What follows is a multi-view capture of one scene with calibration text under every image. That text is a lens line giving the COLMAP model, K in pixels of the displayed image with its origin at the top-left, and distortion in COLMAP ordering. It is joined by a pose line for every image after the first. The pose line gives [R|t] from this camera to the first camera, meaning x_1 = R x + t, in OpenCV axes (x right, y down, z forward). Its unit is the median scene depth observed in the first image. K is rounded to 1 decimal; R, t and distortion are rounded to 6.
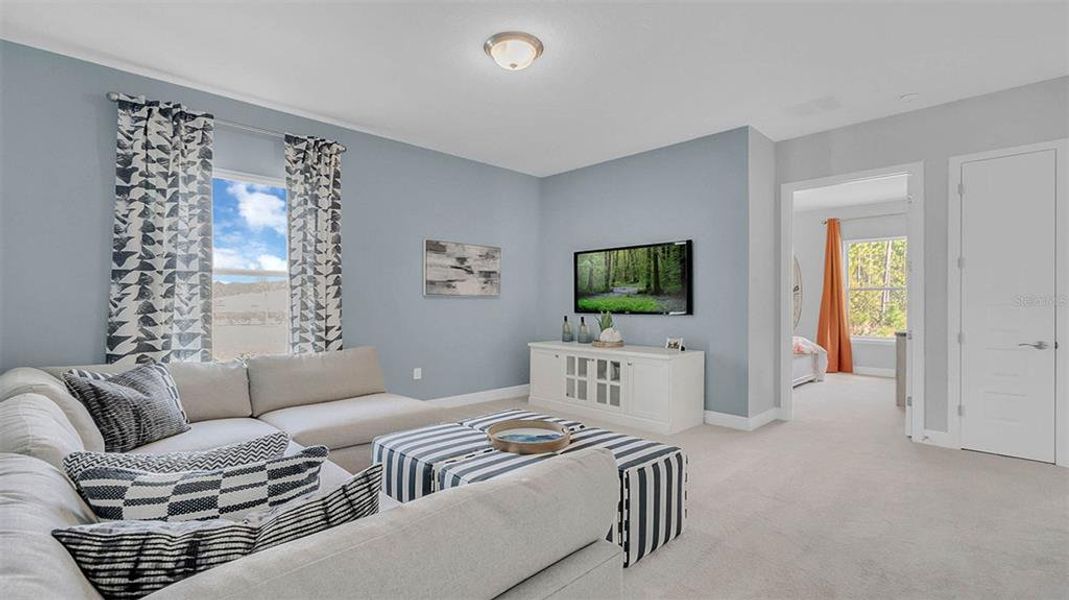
lens RADIAL K [[488.0, 0, 533.4], [0, 488.0, 301.7], [0, 0, 1]] dist [-0.005774, 0.001123]
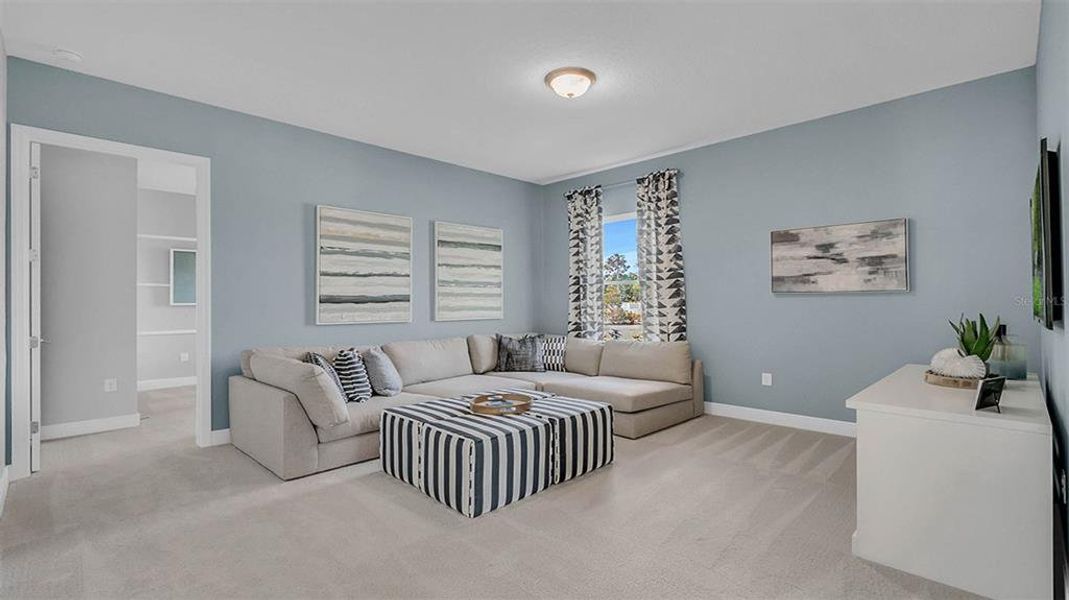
lens RADIAL K [[488.0, 0, 527.5], [0, 488.0, 298.2], [0, 0, 1]] dist [-0.005774, 0.001123]
pose [[0.007802, -0.013712, -0.999876, 0.793646], [0.007210, 0.999881, -0.013656, 0.005656], [0.999944, -0.007102, 0.007900, 0.639725]]
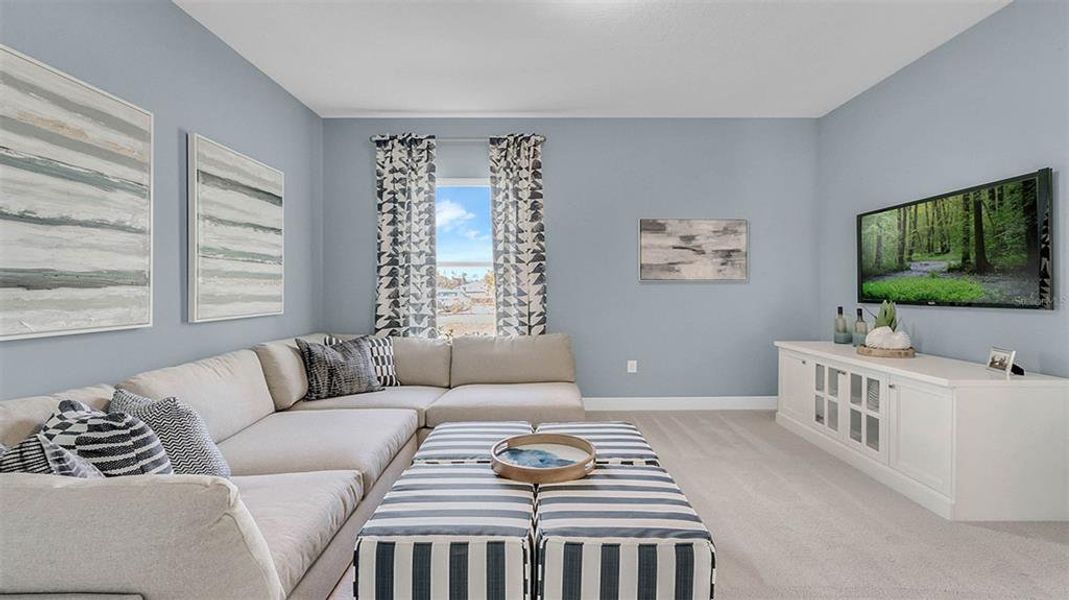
lens RADIAL K [[488.0, 0, 537.0], [0, 488.0, 292.9], [0, 0, 1]] dist [-0.005774, 0.001123]
pose [[0.719459, -0.000339, -0.694535, 0.318360], [0.005905, 0.999967, 0.005629, 0.003937], [0.694510, -0.008150, 0.719437, 0.255785]]
